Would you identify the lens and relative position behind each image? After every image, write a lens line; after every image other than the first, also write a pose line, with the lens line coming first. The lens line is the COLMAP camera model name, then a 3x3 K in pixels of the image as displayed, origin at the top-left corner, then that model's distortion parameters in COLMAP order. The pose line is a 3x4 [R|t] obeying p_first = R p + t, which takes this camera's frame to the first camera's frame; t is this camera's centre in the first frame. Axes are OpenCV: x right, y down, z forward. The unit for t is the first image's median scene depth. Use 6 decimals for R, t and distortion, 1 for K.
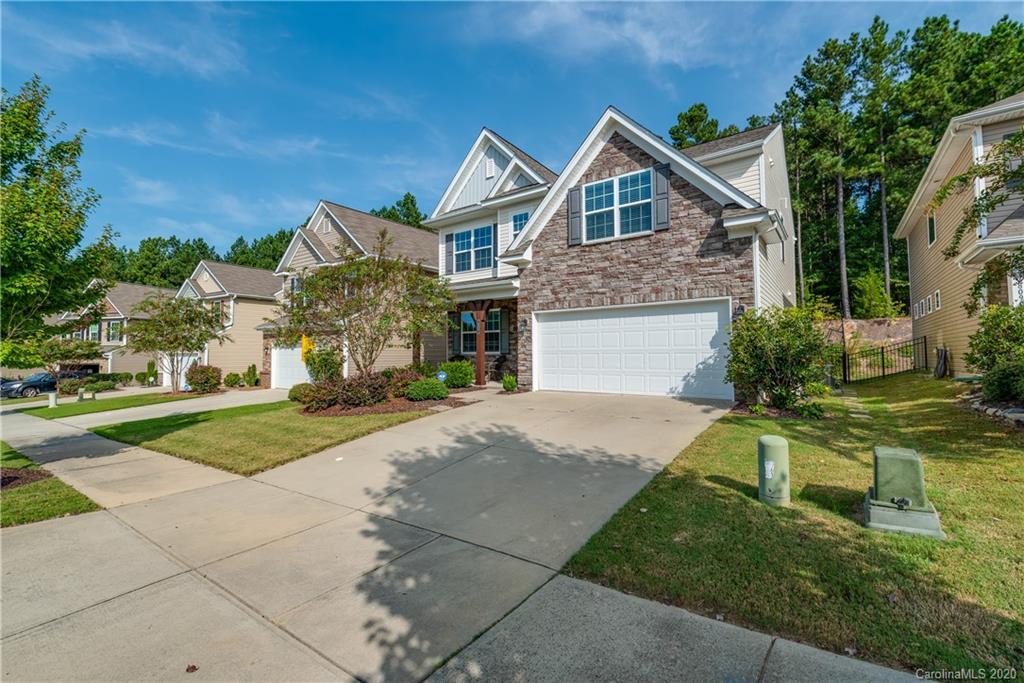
lens RADIAL K [[434.9, 0, 519.5], [0, 434.9, 338.1], [0, 0, 1]] dist [-0.002887, -0.000372]
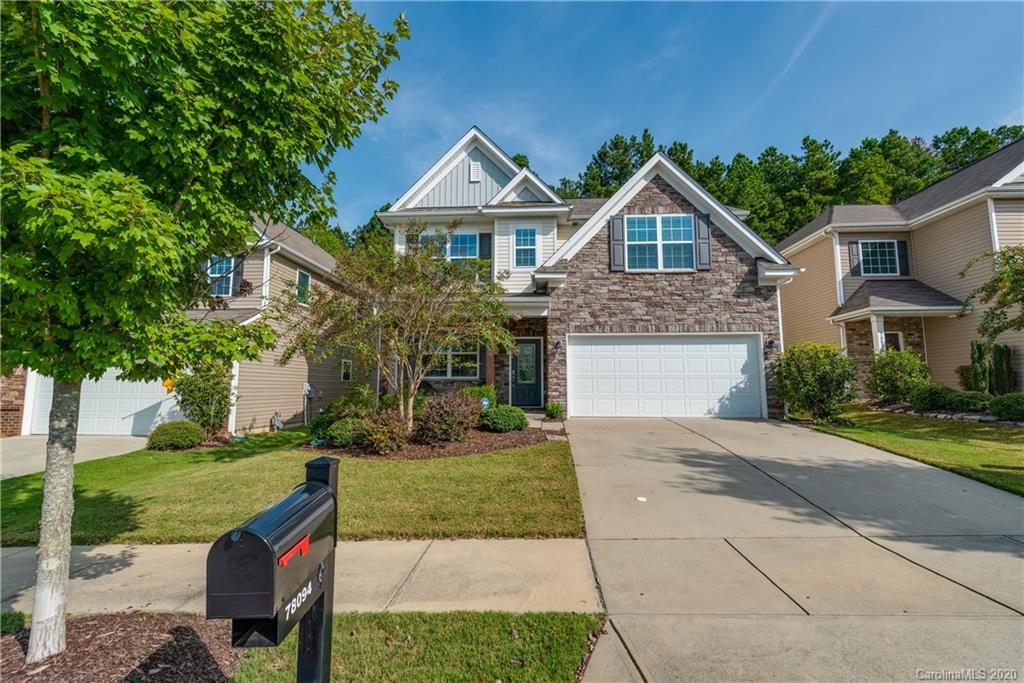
lens RADIAL K [[454.2, 0, 517.2], [0, 454.2, 341.8], [0, 0, 1]] dist [-0.007228, -0.000683]
pose [[0.845849, 0.059270, 0.530119, -0.646049], [-0.025588, 0.997172, -0.070662, 0.032755], [-0.532808, 0.046205, 0.844974, 0.242506]]
